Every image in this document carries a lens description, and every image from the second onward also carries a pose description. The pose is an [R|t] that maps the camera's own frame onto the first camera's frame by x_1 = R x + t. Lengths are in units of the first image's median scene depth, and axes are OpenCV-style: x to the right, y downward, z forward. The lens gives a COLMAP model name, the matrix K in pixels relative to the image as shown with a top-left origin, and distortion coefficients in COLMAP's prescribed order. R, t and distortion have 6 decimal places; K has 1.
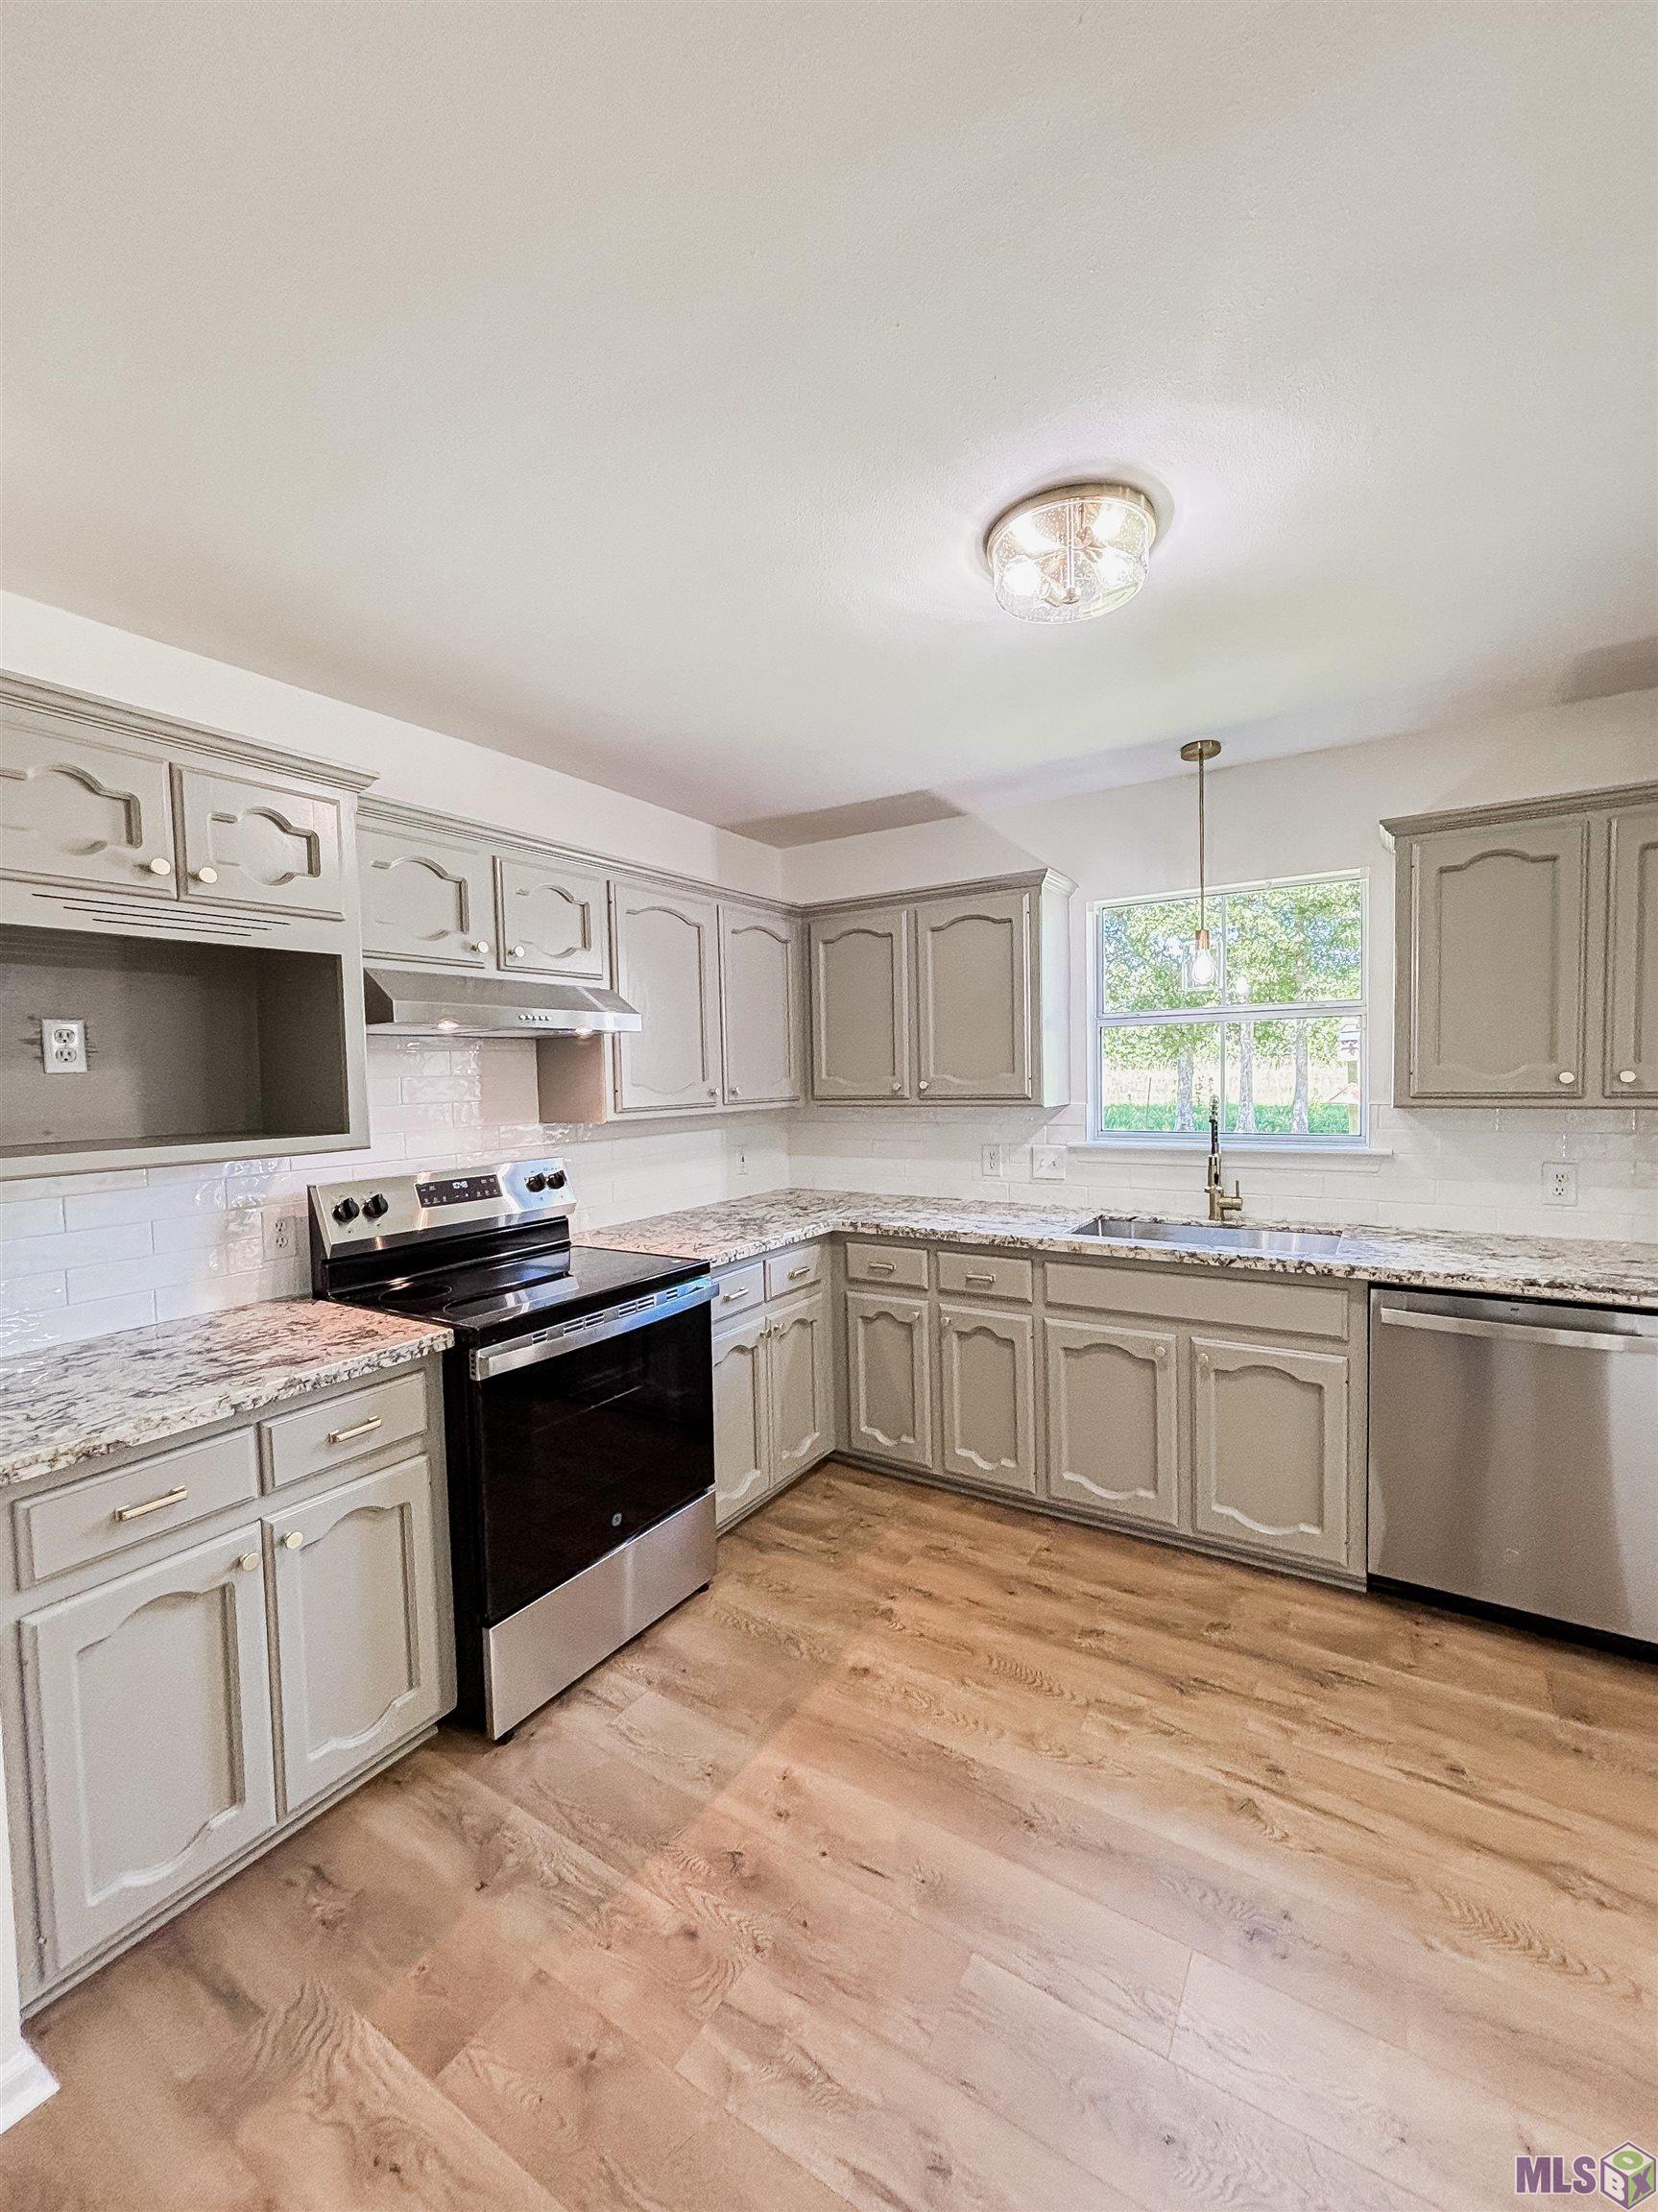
lens RADIAL K [[908.2, 0, 829.0], [0, 908.2, 1106.0], [0, 0, 1]] dist [0.002833, 0.000666]
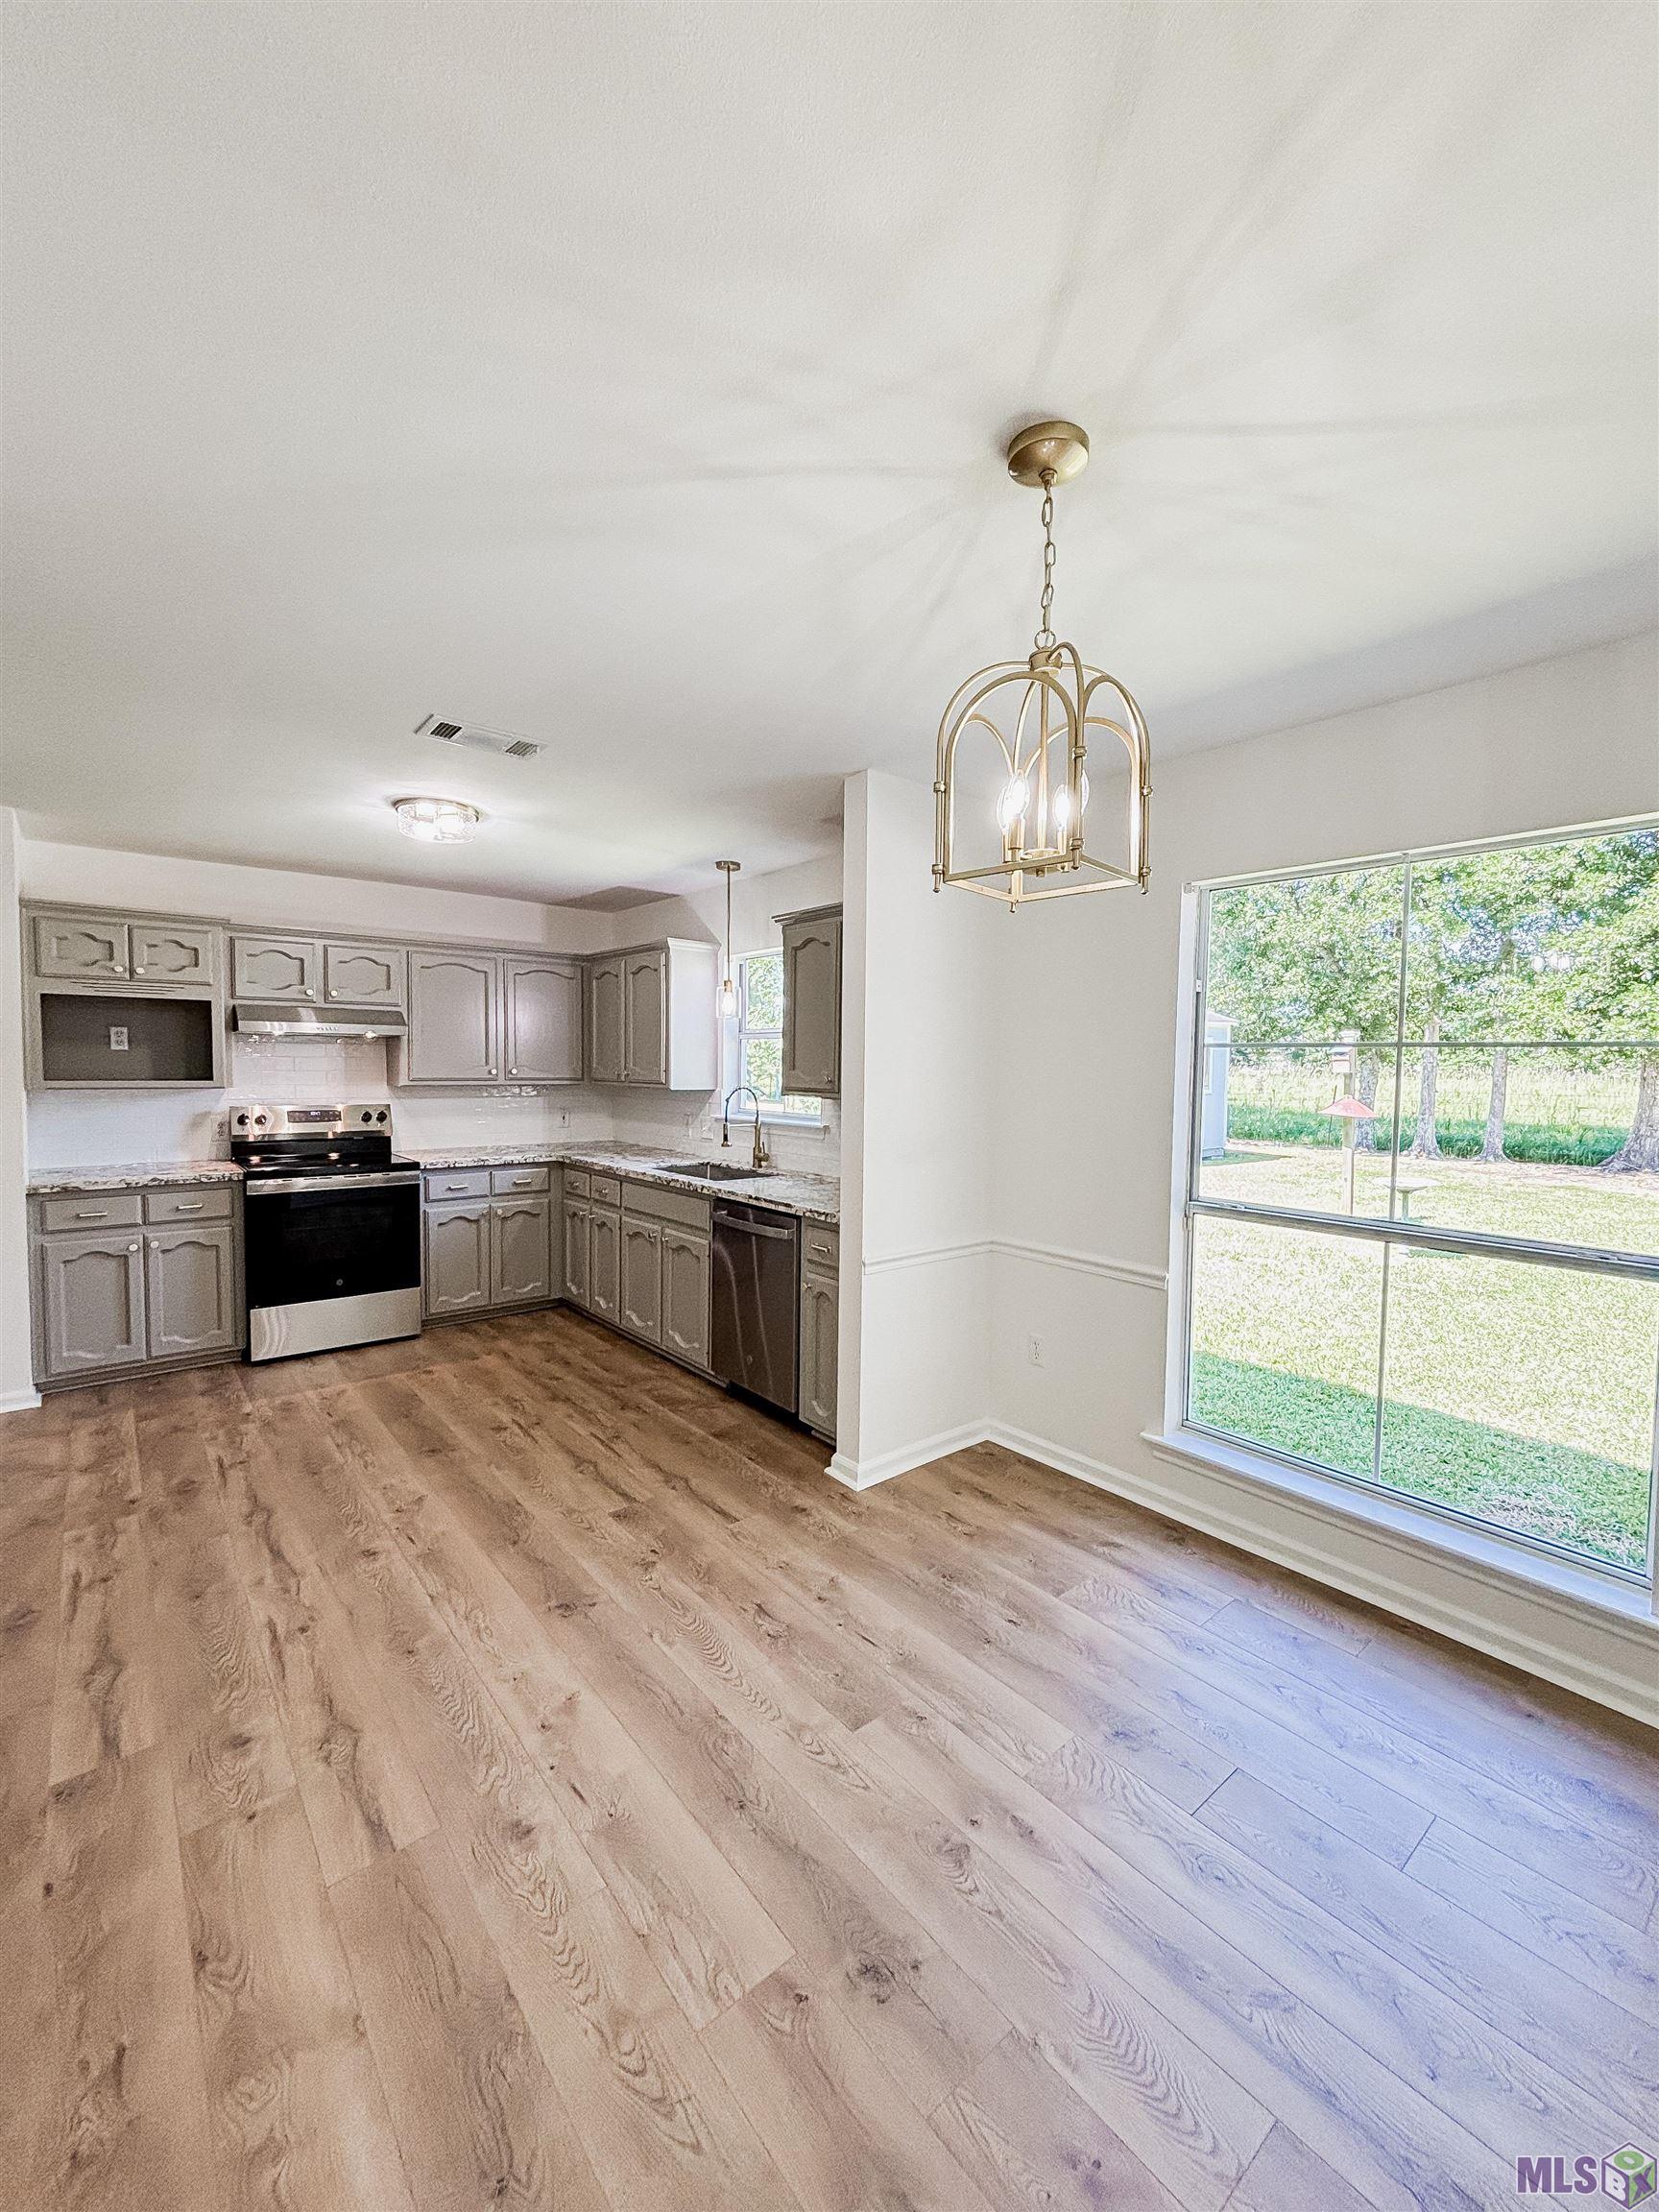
lens RADIAL K [[894.9, 0, 829.5], [0, 894.9, 1106.0], [0, 0, 1]] dist [-0.007975, -0.000229]
pose [[0.950897, 0.048238, -0.305725, 1.385342], [-0.045518, 0.998835, 0.016022, -0.010029], [0.306141, -0.001319, 0.951985, -0.537213]]
